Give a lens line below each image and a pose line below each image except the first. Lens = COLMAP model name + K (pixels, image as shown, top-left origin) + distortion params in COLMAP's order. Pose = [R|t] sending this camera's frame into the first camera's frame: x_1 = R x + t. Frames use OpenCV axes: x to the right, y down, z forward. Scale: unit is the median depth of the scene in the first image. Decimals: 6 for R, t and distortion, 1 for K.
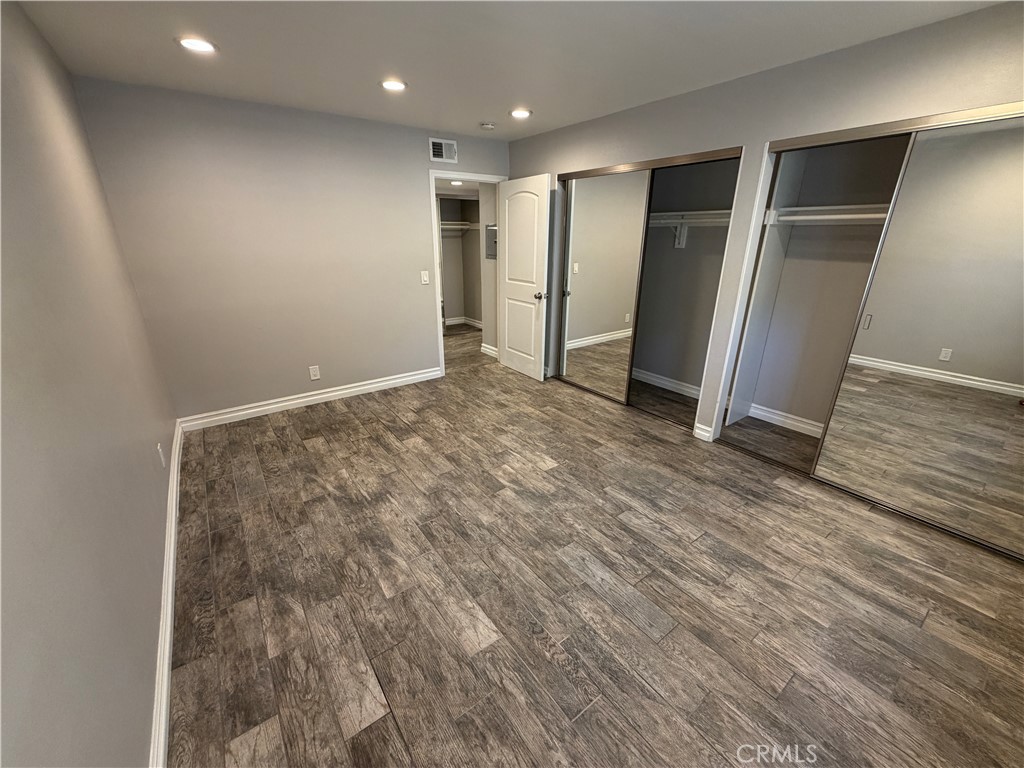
lens RADIAL K [[409.4, 0, 508.3], [0, 409.4, 381.8], [0, 0, 1]] dist [-0.000647, 0.000422]
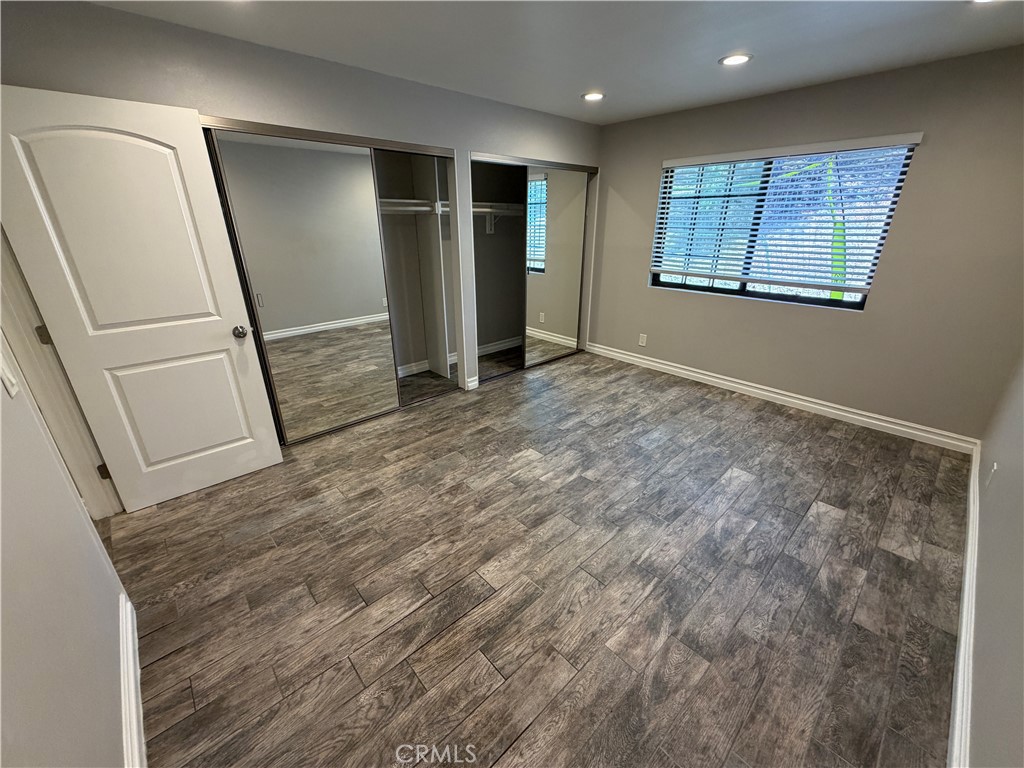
lens RADIAL K [[409.4, 0, 508.3], [0, 409.4, 381.8], [0, 0, 1]] dist [-0.000647, 0.000422]
pose [[-0.105601, -0.365290, 0.924885, -0.851857], [0.342183, 0.859937, 0.378708, -0.392016], [-0.933680, 0.356472, 0.034186, 1.073623]]
